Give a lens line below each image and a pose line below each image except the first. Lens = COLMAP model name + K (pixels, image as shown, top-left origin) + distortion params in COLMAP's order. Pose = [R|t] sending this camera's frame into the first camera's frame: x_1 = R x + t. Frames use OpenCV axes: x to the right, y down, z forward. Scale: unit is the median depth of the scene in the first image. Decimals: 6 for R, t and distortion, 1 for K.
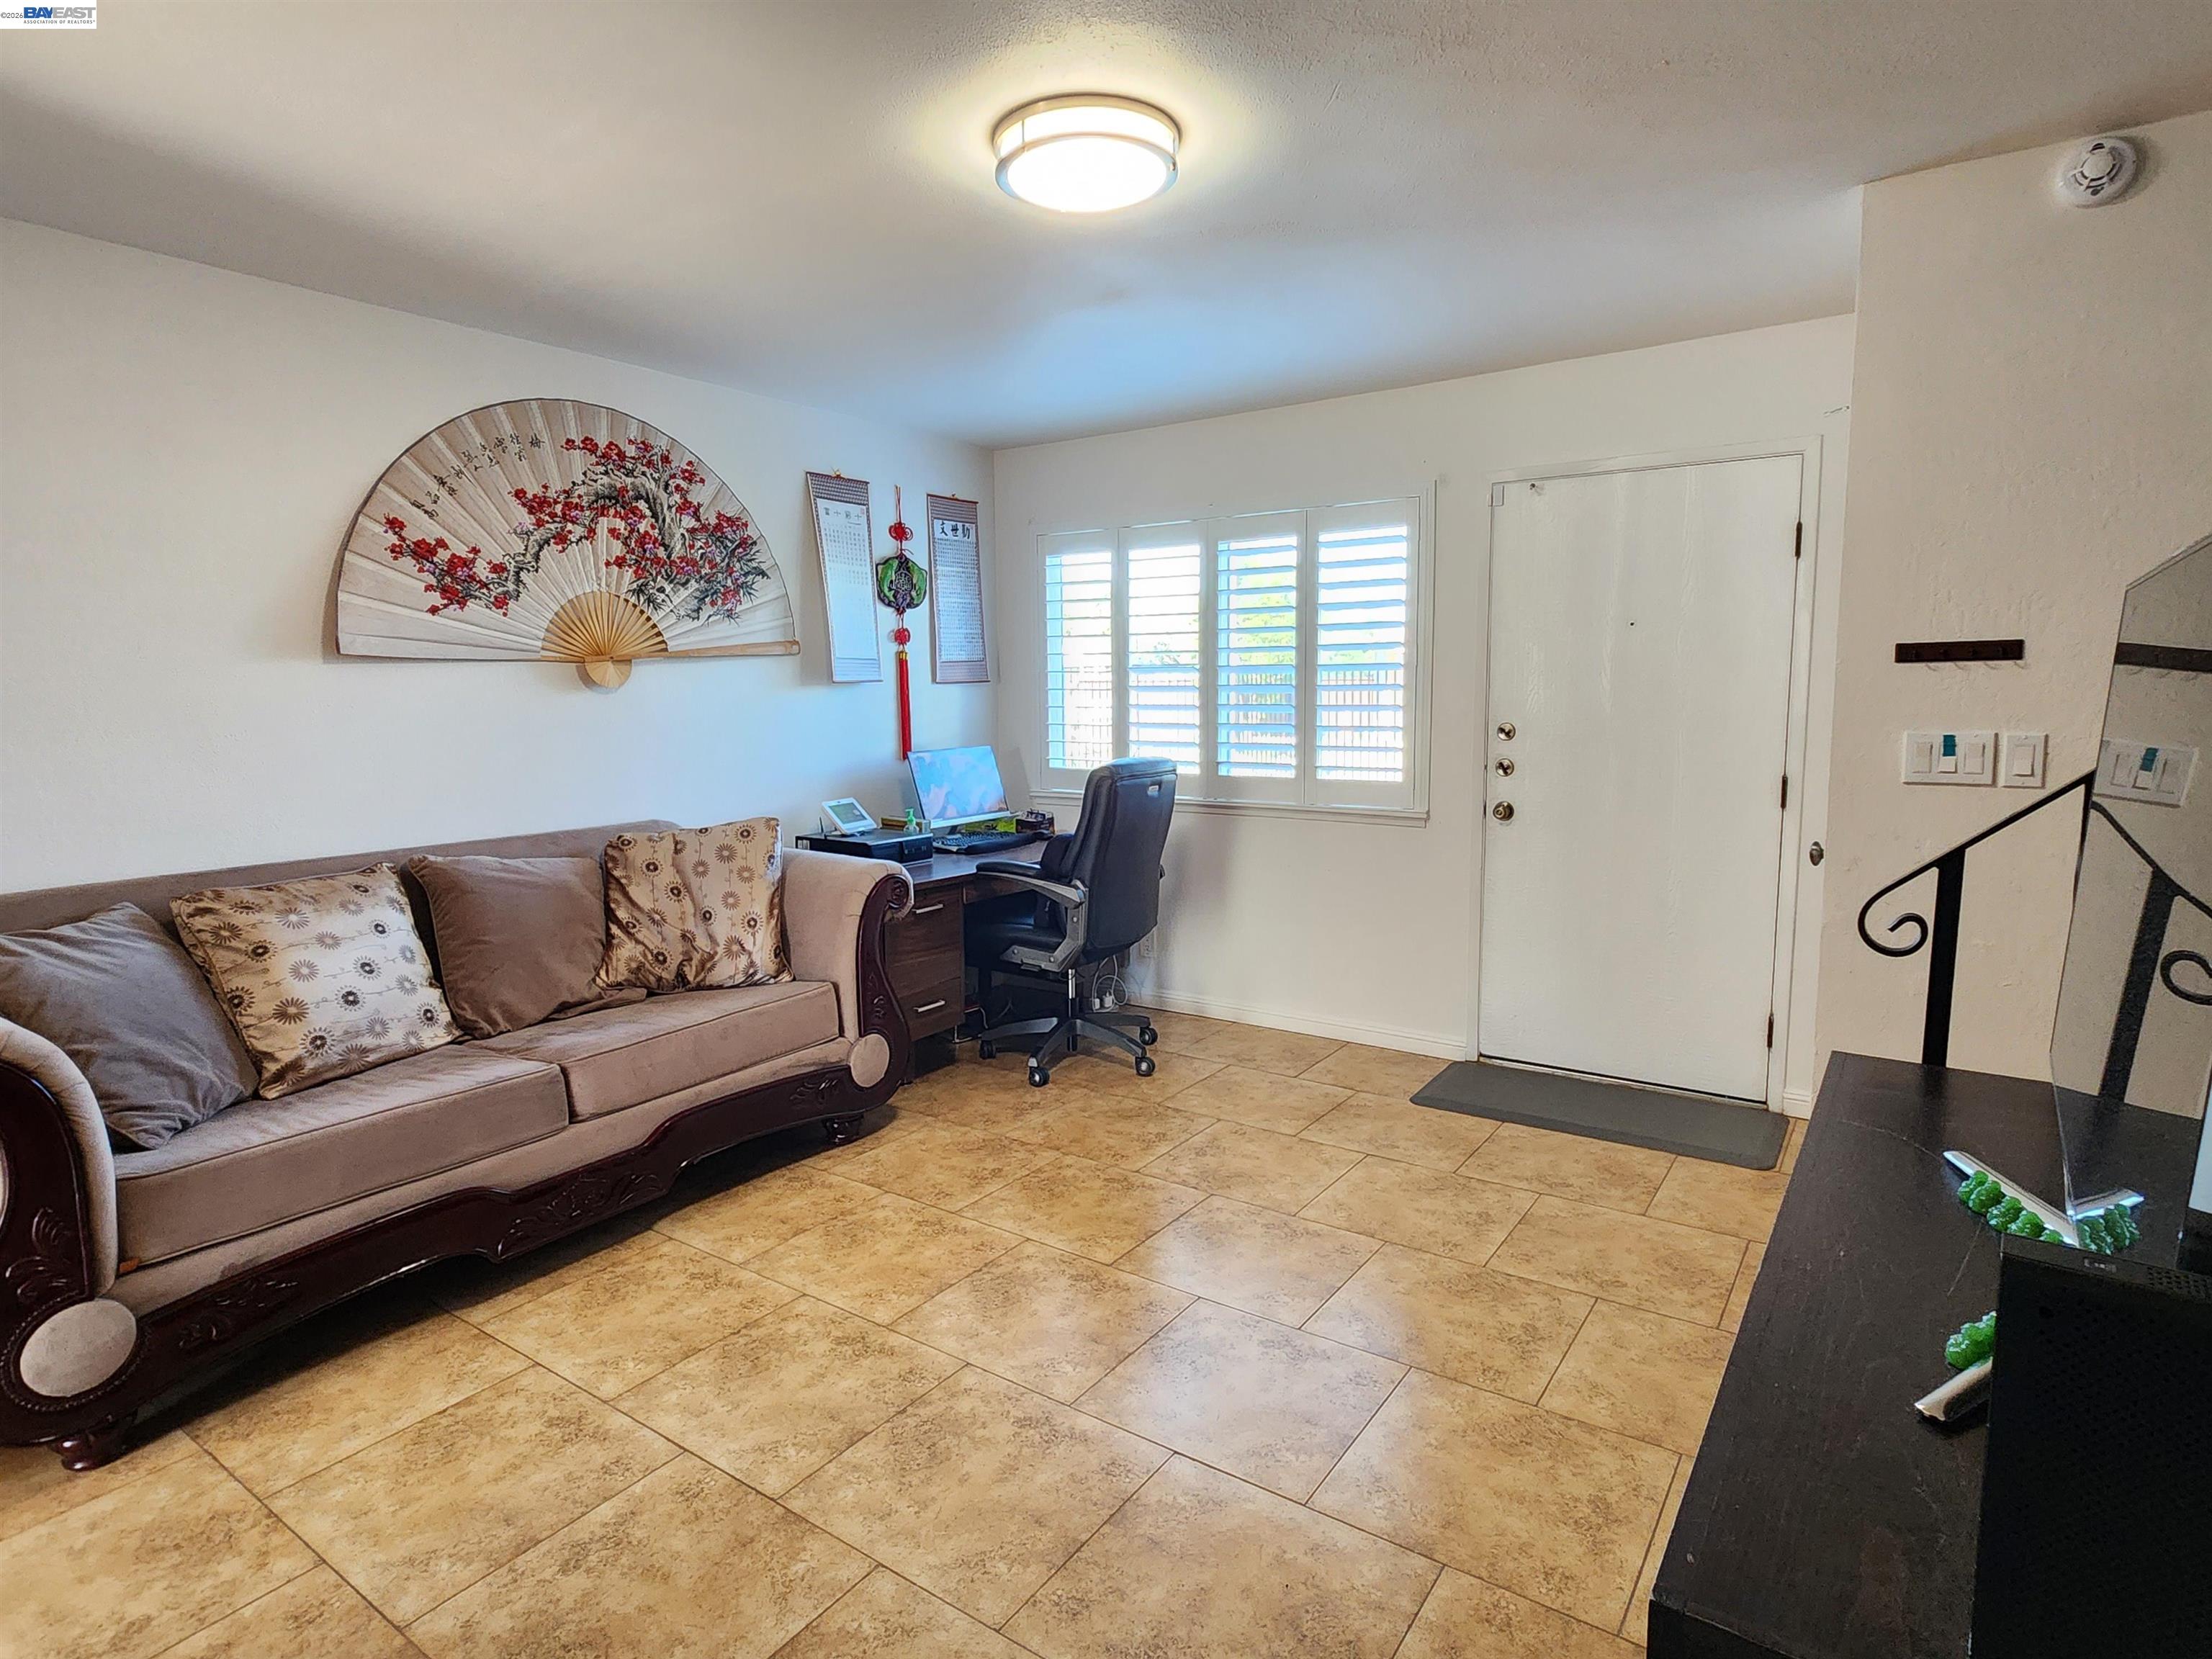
lens RADIAL K [[1198.3, 0, 1106.0], [0, 1198.3, 829.5], [0, 0, 1]] dist [0.015292, 0.000359]
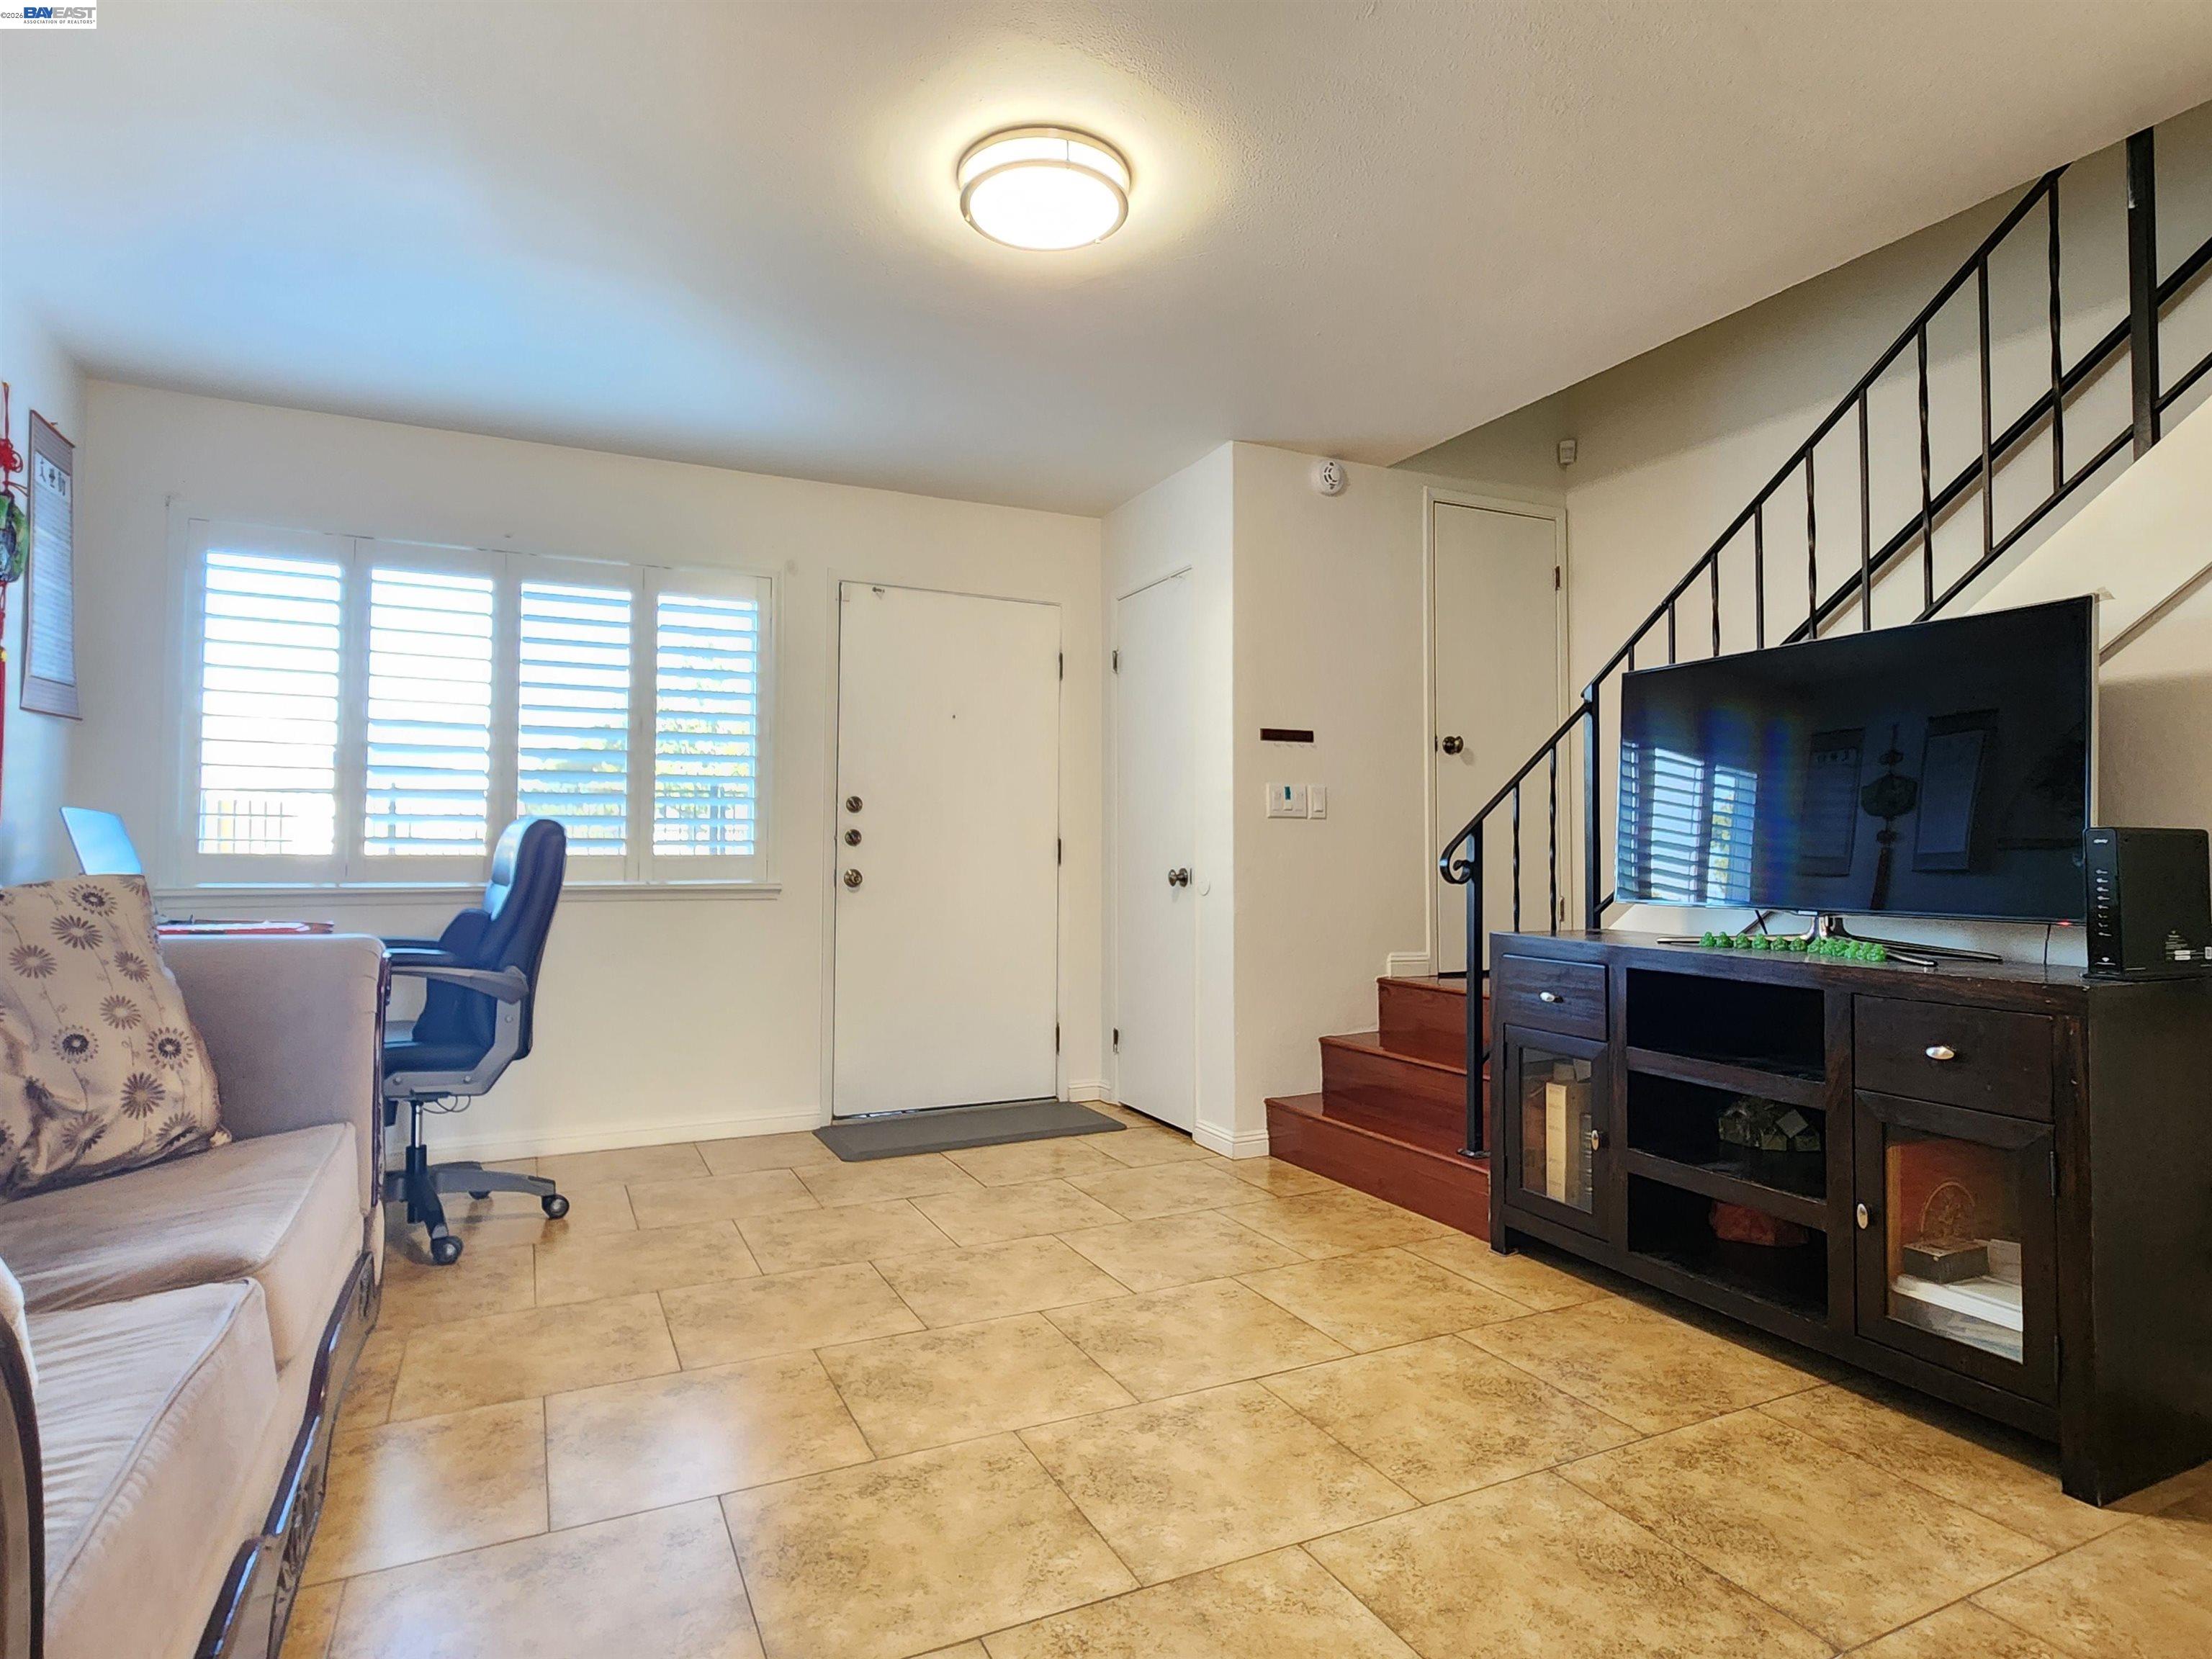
lens RADIAL K [[1197.5, 0, 1106.0], [0, 1197.5, 829.5], [0, 0, 1]] dist [-0.000685, 0.000618]
pose [[0.485882, 0.031883, 0.873442, -0.543170], [0.097854, 0.991067, -0.090612, 0.066067], [-0.868529, 0.129497, 0.478422, 0.308863]]
